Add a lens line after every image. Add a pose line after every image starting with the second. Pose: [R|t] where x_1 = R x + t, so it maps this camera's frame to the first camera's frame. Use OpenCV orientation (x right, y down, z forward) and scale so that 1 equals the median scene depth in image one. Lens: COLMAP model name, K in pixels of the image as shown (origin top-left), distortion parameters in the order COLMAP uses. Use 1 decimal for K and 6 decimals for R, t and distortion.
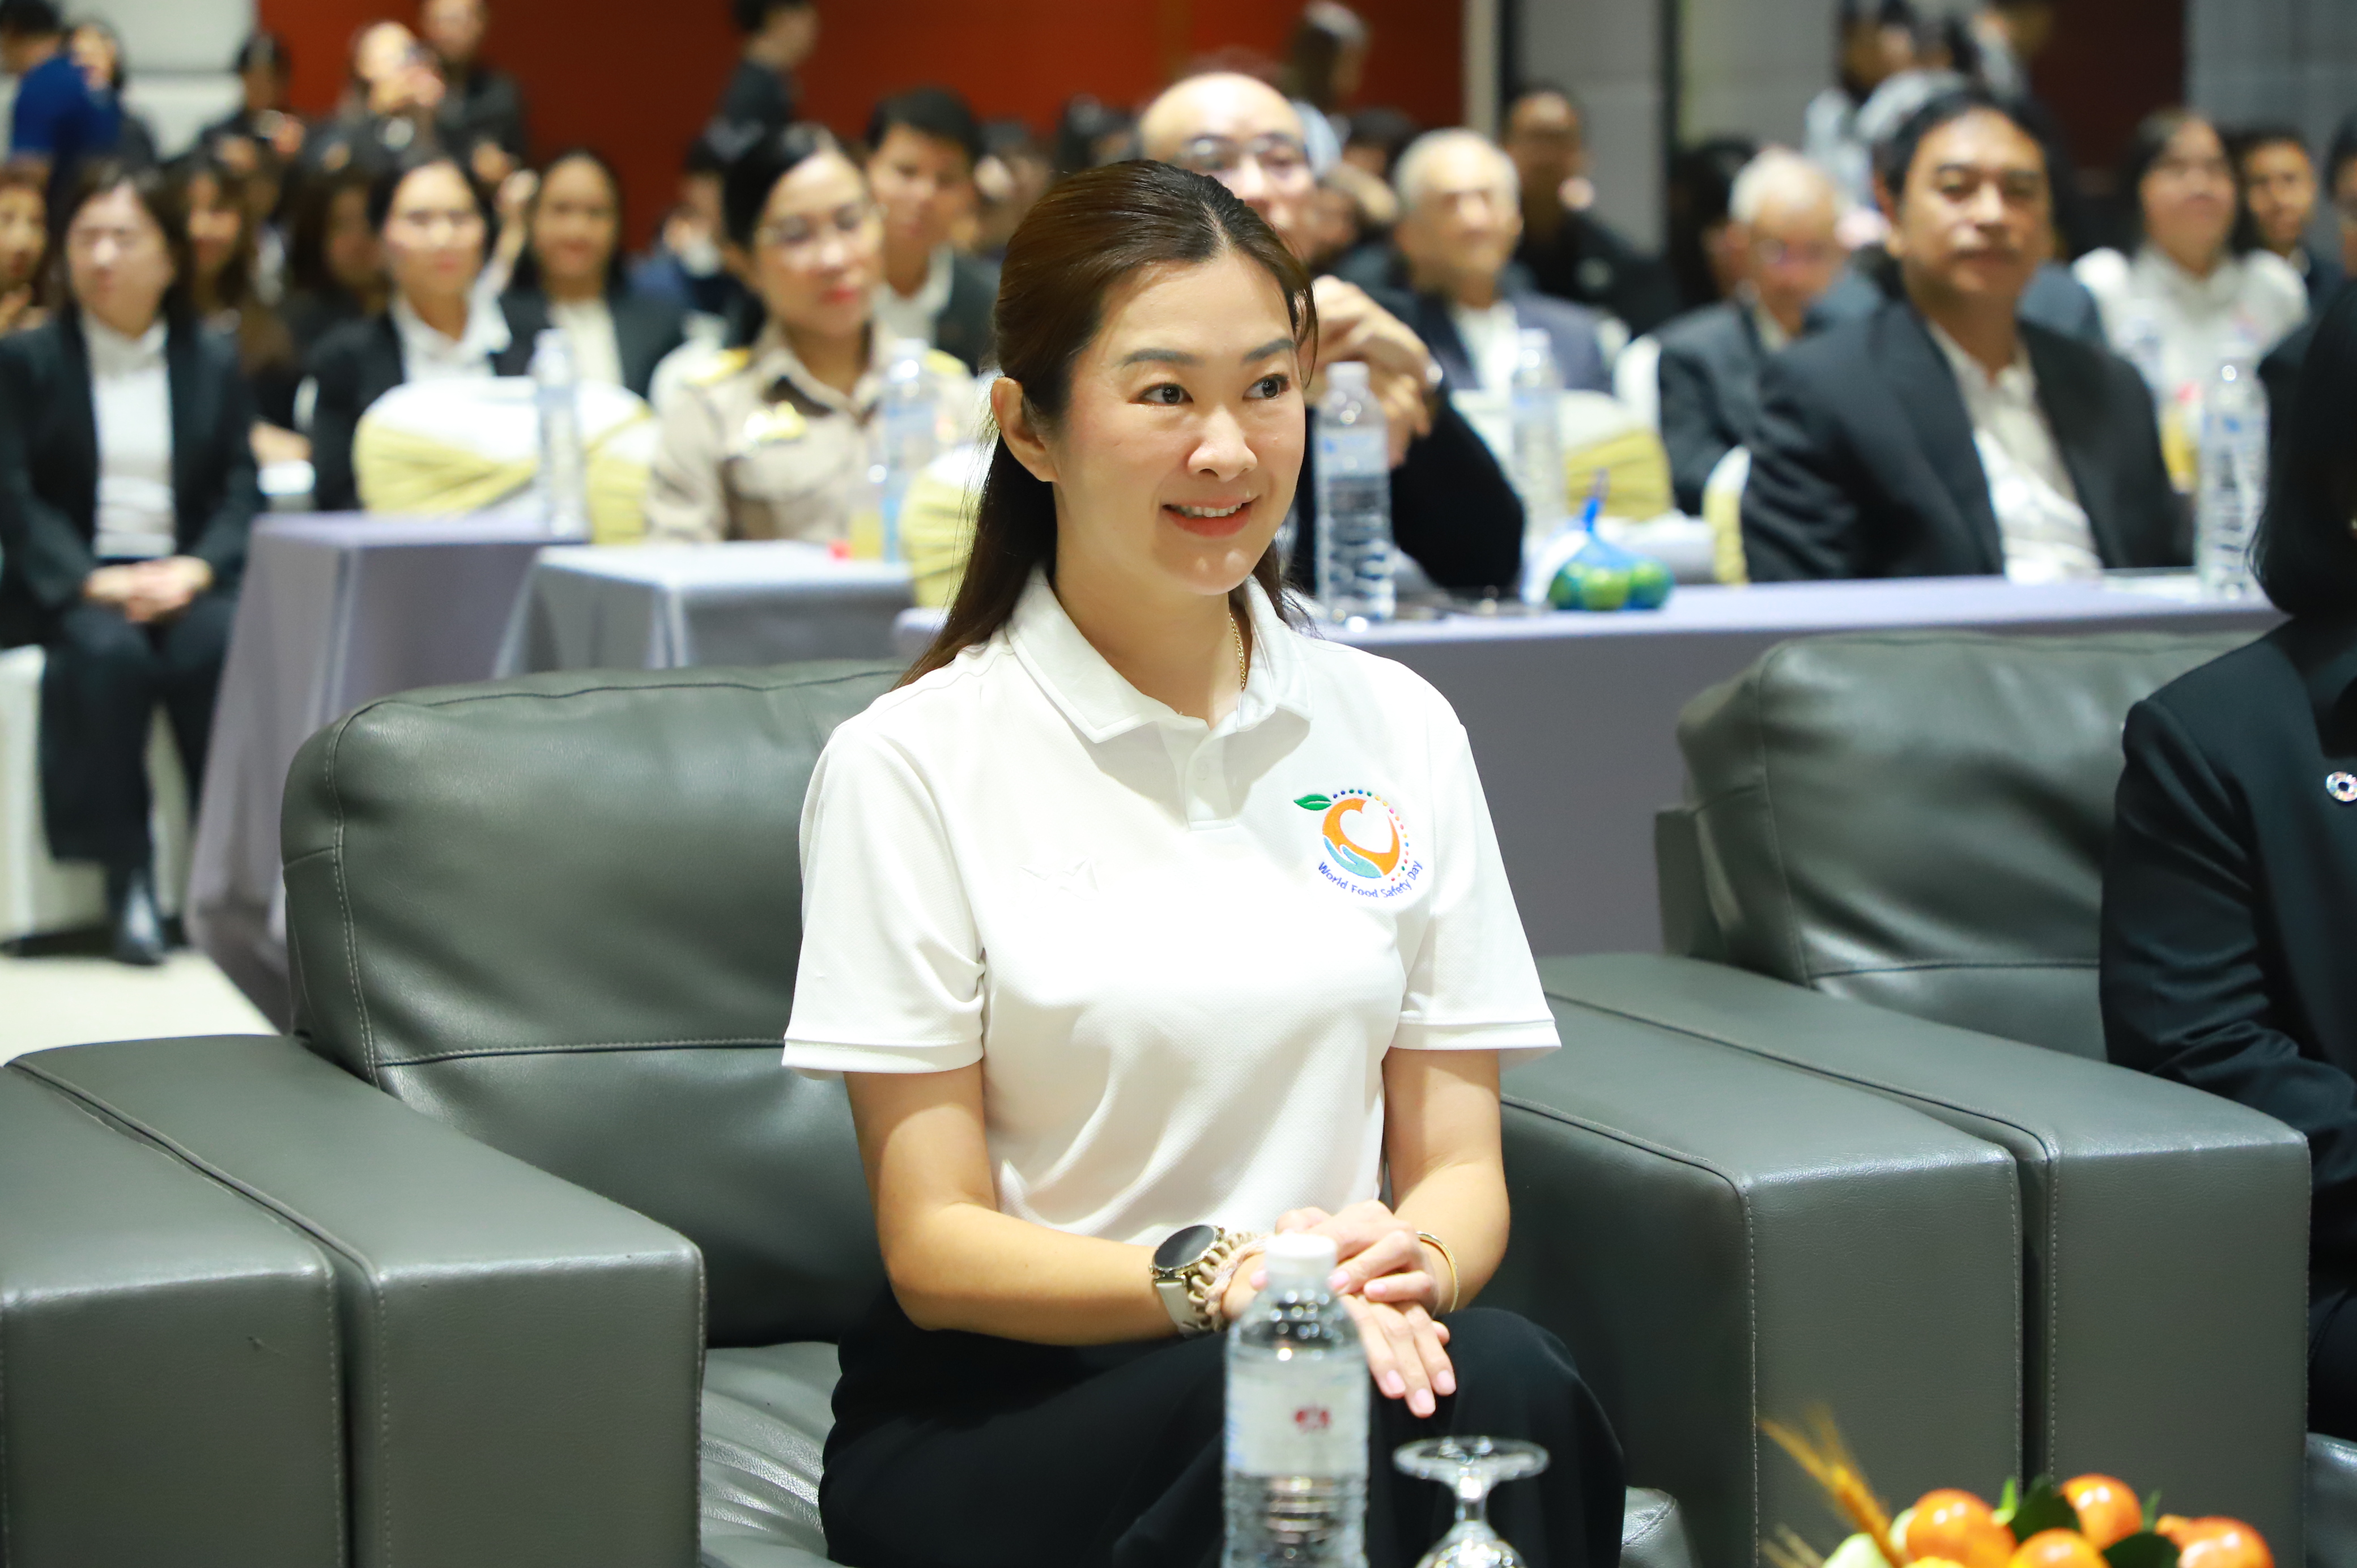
lens RADIAL K [[6708.6, 0, 1178.5], [0, 6708.6, 784.0], [0, 0, 1]] dist [0.055887, 0.160433]
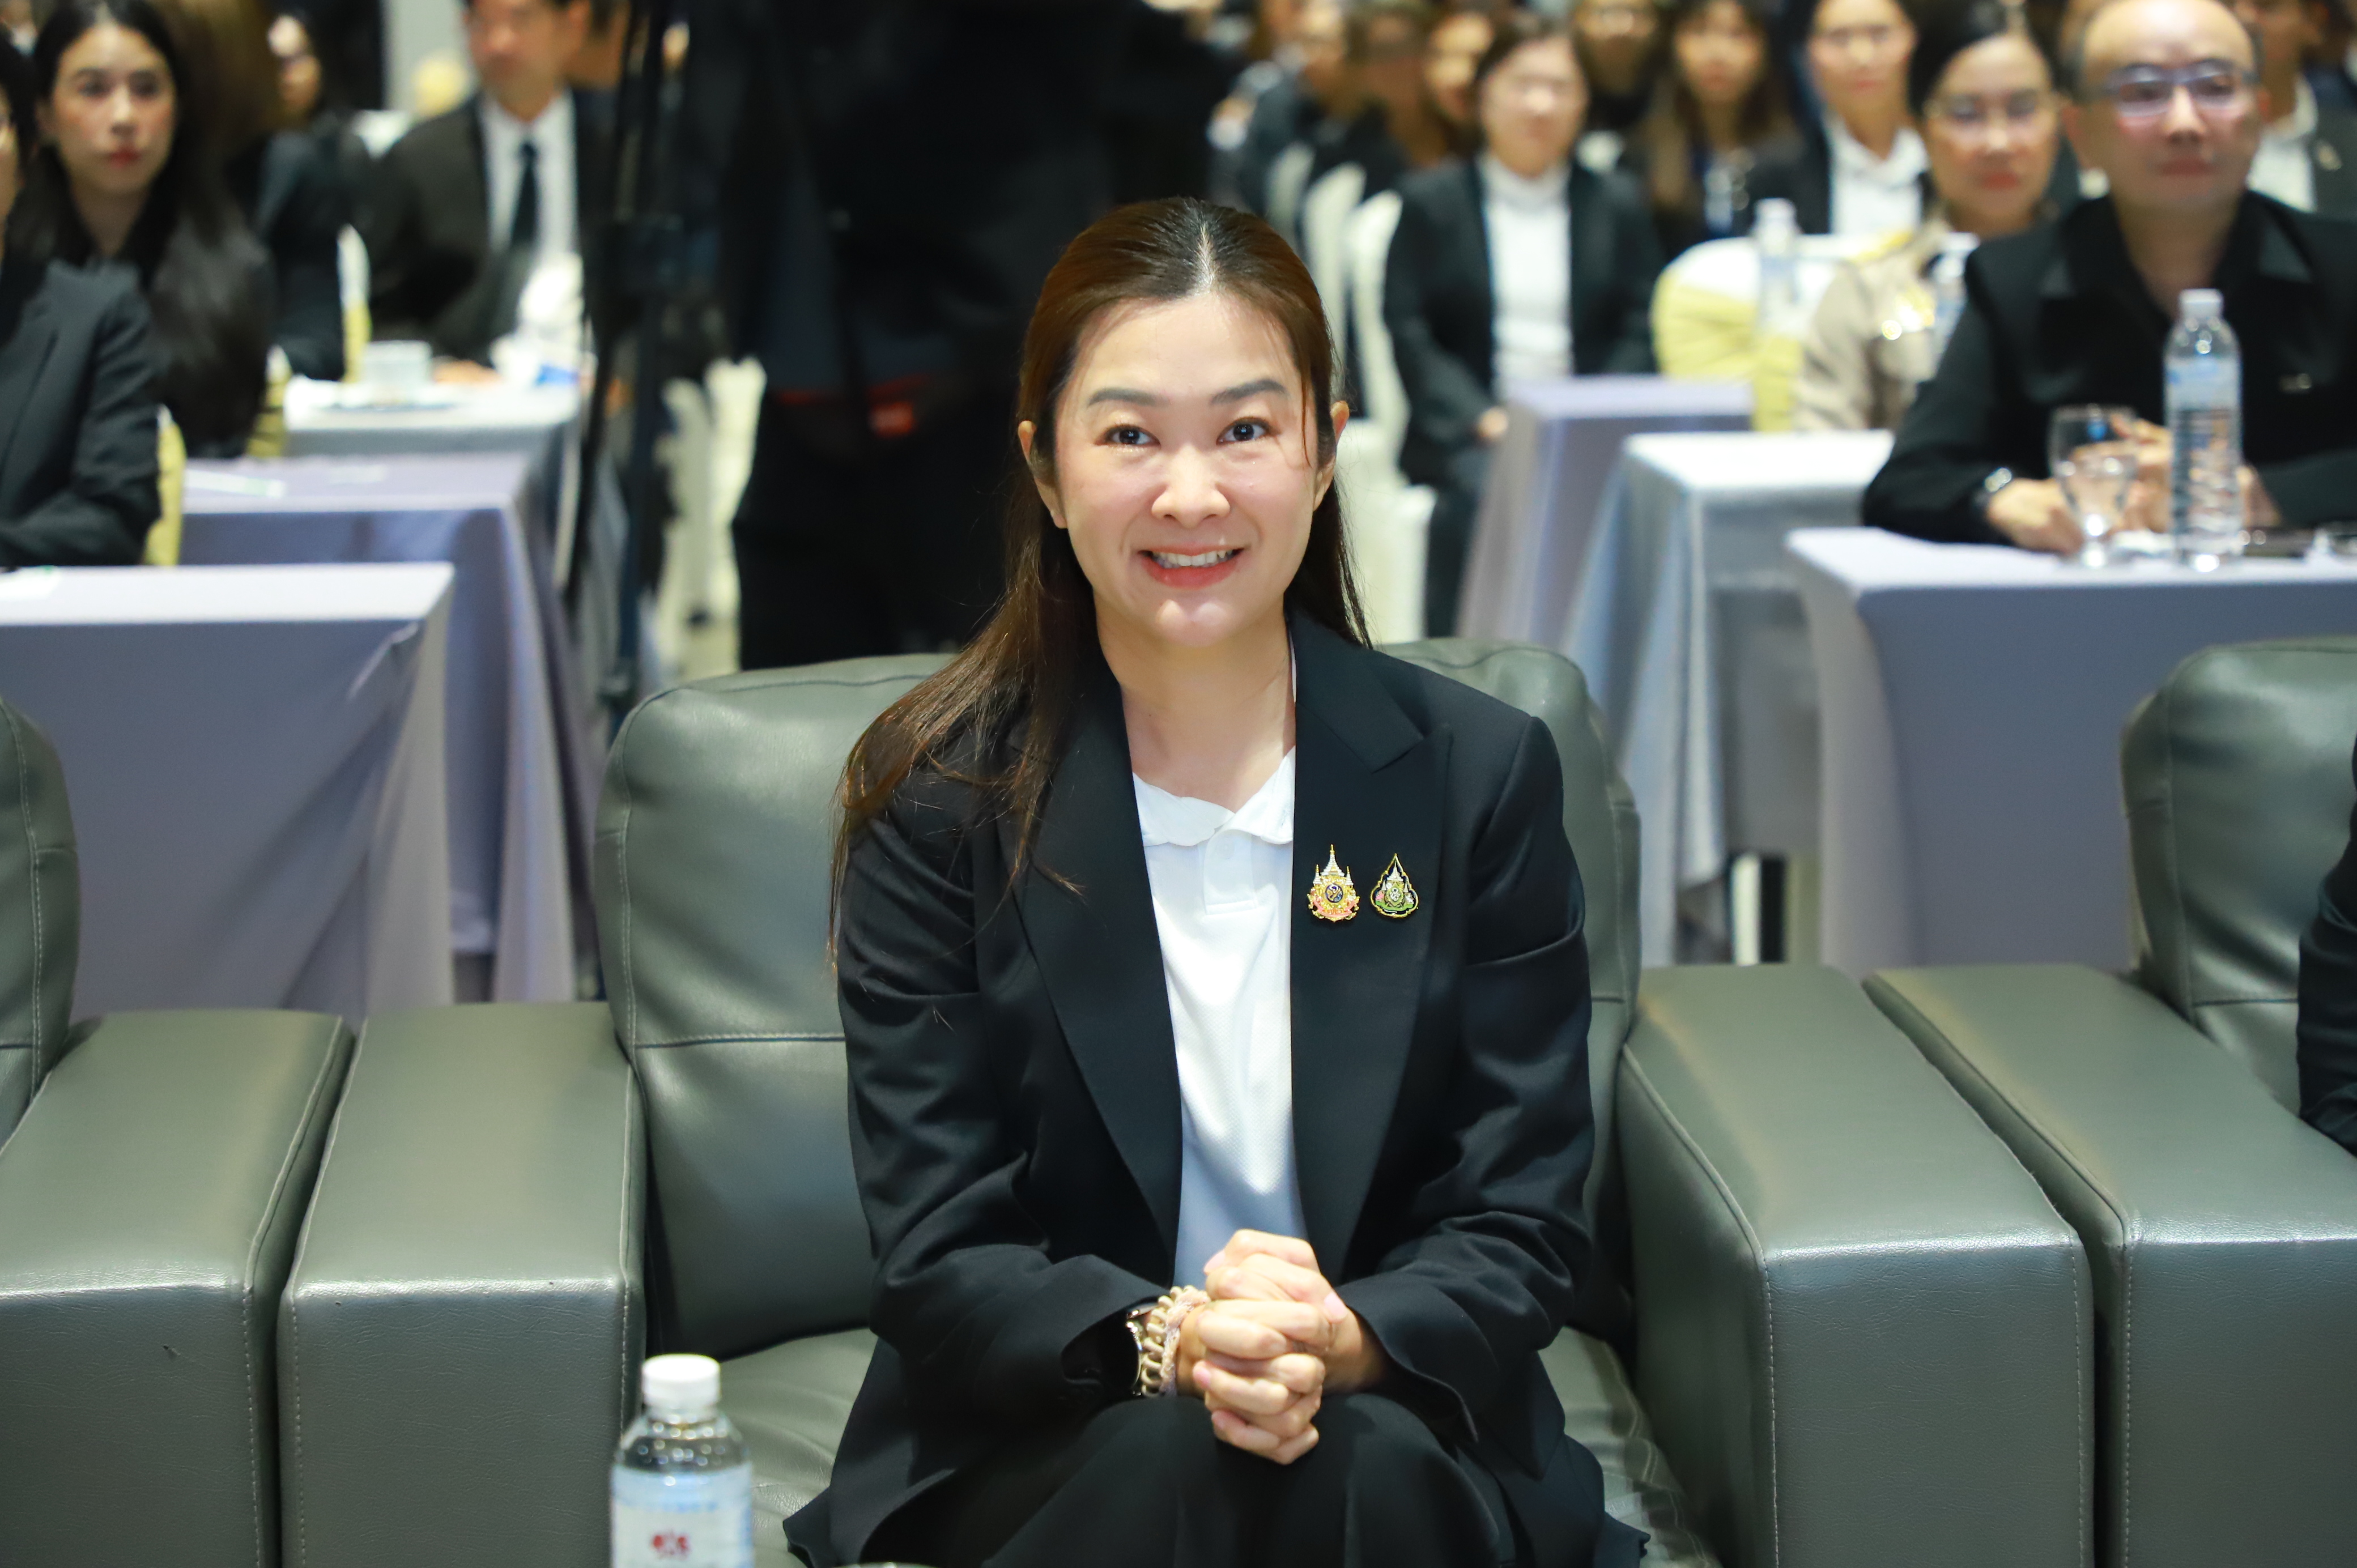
lens RADIAL K [[6708.6, 0, 1178.5], [0, 6708.6, 784.0], [0, 0, 1]] dist [0.055887, 0.160433]
pose [[0.948587, 0.034919, -0.314585, 0.301023], [-0.022581, 0.998829, 0.042781, -0.046841], [0.315711, -0.033478, 0.948265, 0.062846]]
